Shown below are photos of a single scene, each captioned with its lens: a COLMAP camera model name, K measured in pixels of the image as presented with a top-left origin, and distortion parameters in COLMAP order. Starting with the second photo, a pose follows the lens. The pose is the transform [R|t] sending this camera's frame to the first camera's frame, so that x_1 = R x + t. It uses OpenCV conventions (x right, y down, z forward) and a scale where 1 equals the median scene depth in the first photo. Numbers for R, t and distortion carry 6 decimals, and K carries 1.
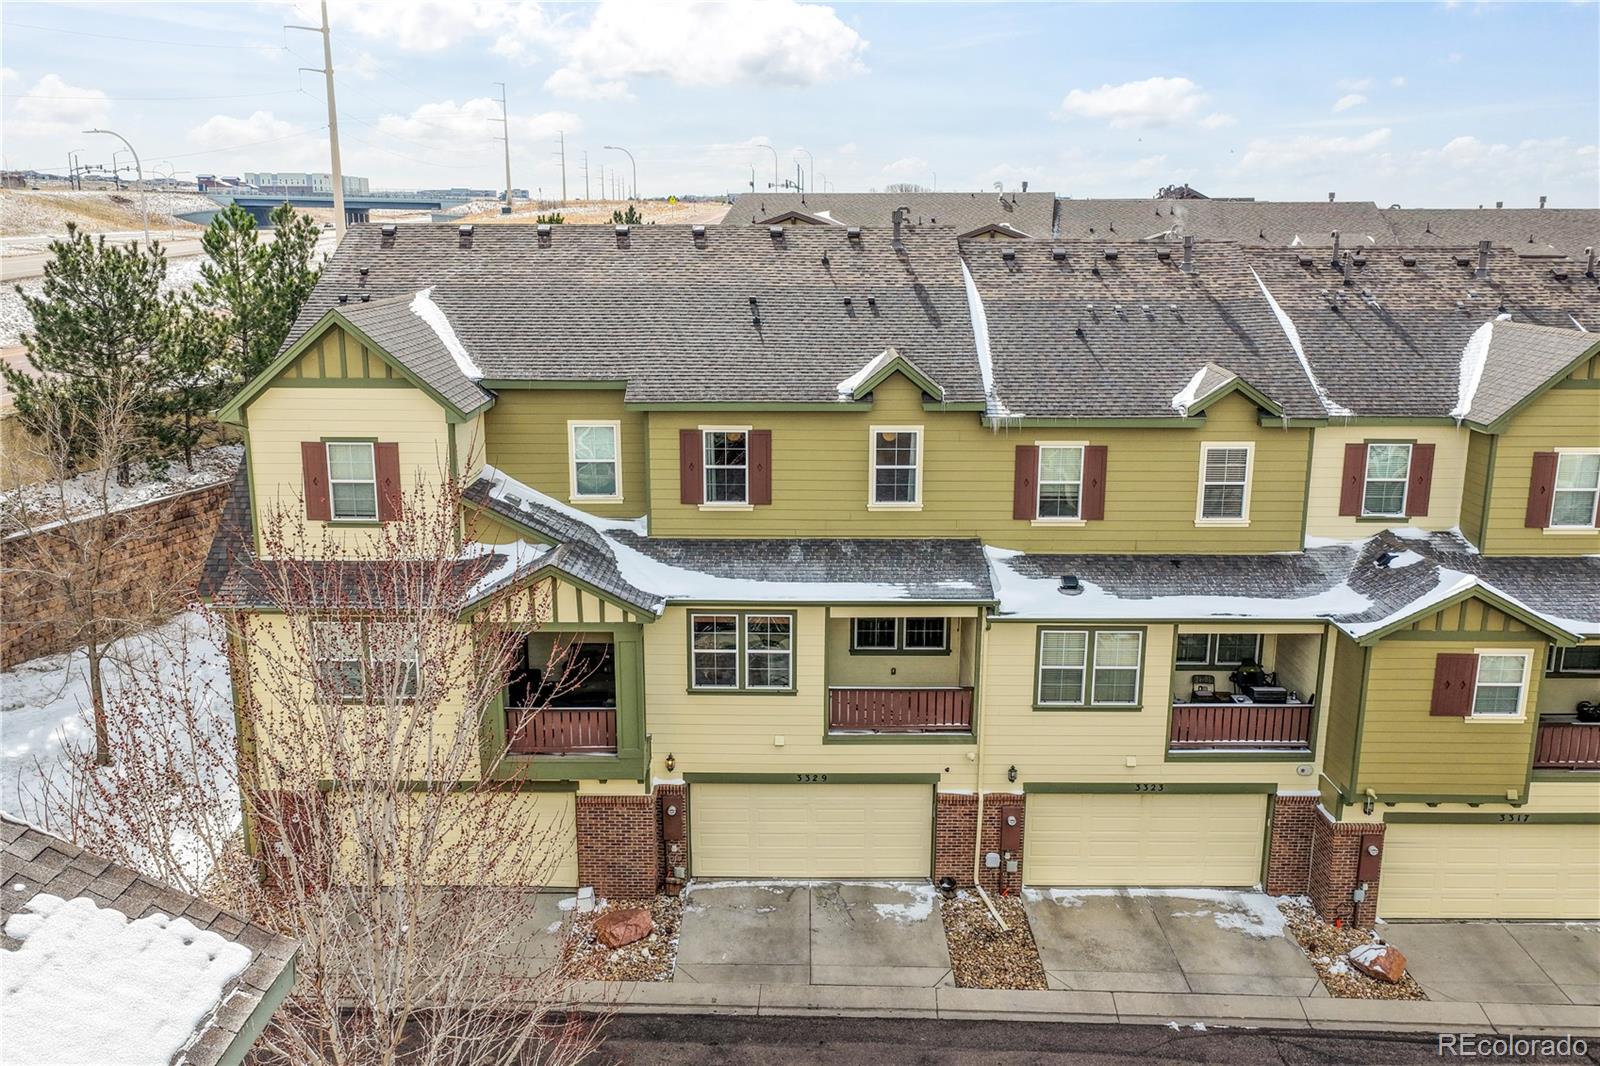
lens RADIAL K [[1332.4, 0, 802.6], [0, 1332.4, 541.5], [0, 0, 1]] dist [-0.014787, 0.035156]
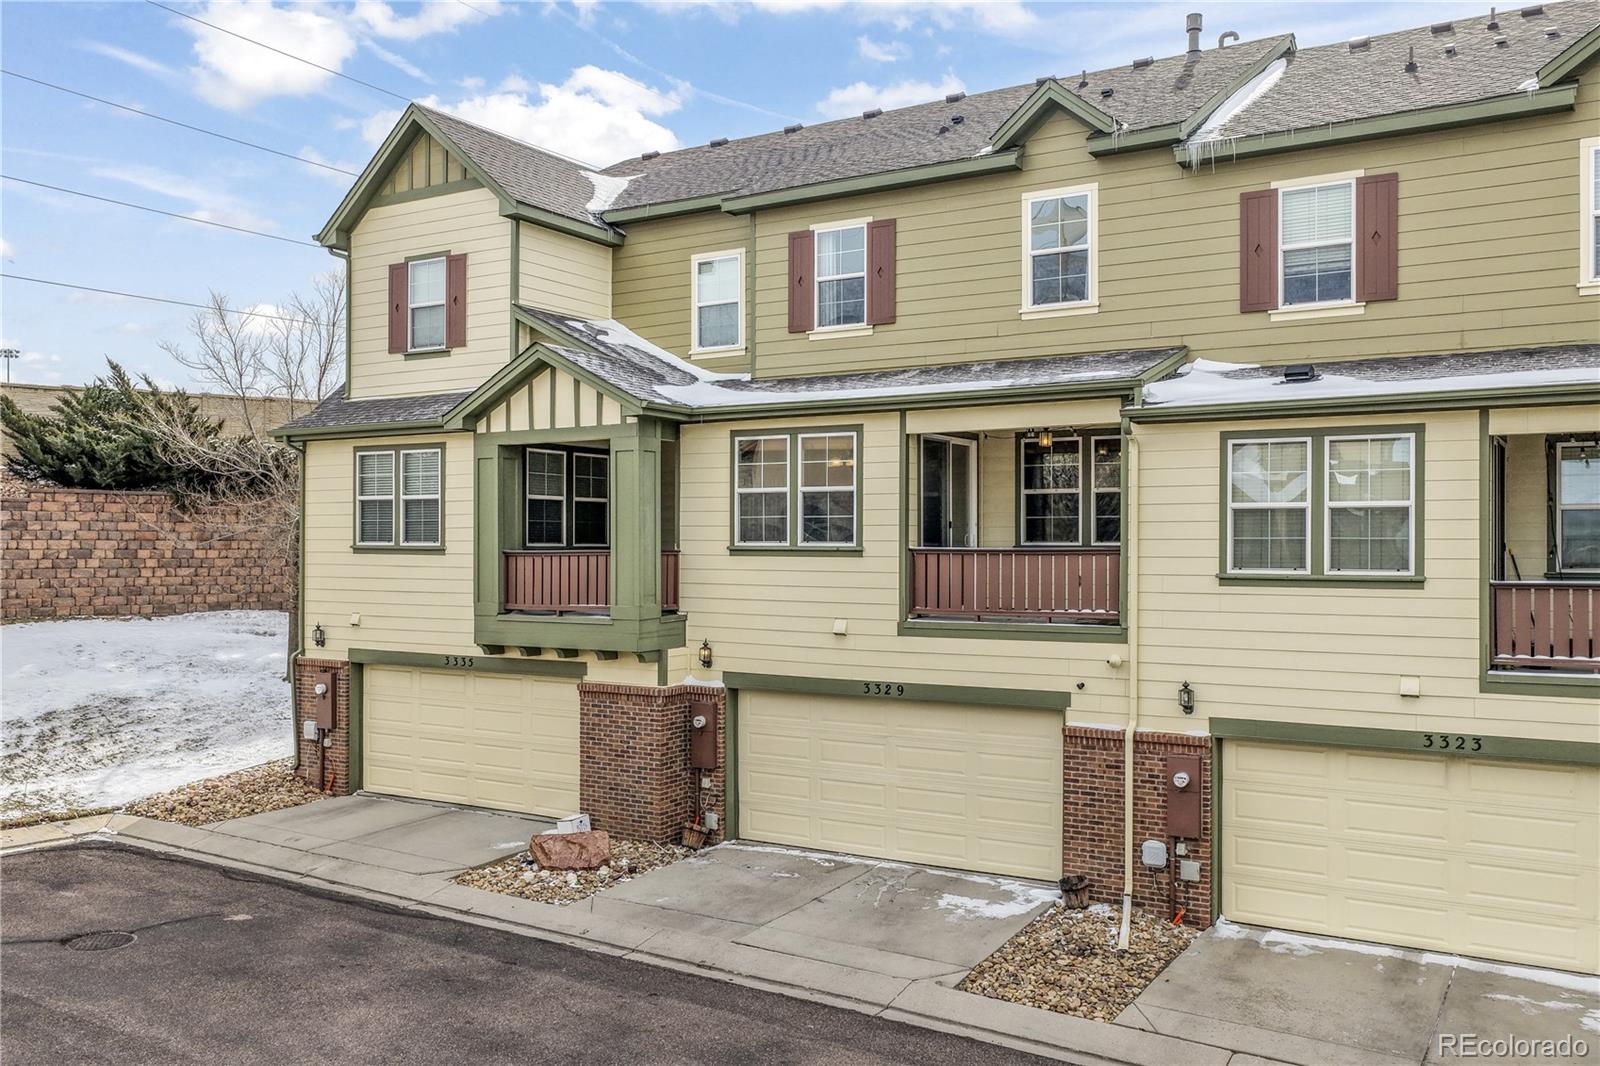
lens RADIAL K [[1332.4, 0, 802.6], [0, 1332.4, 541.5], [0, 0, 1]] dist [-0.014787, 0.035156]
pose [[0.855003, -0.003281, -0.518613, 0.316084], [-0.118942, 0.972086, -0.202240, 0.245892], [0.504801, 0.234601, 0.830746, 0.417768]]
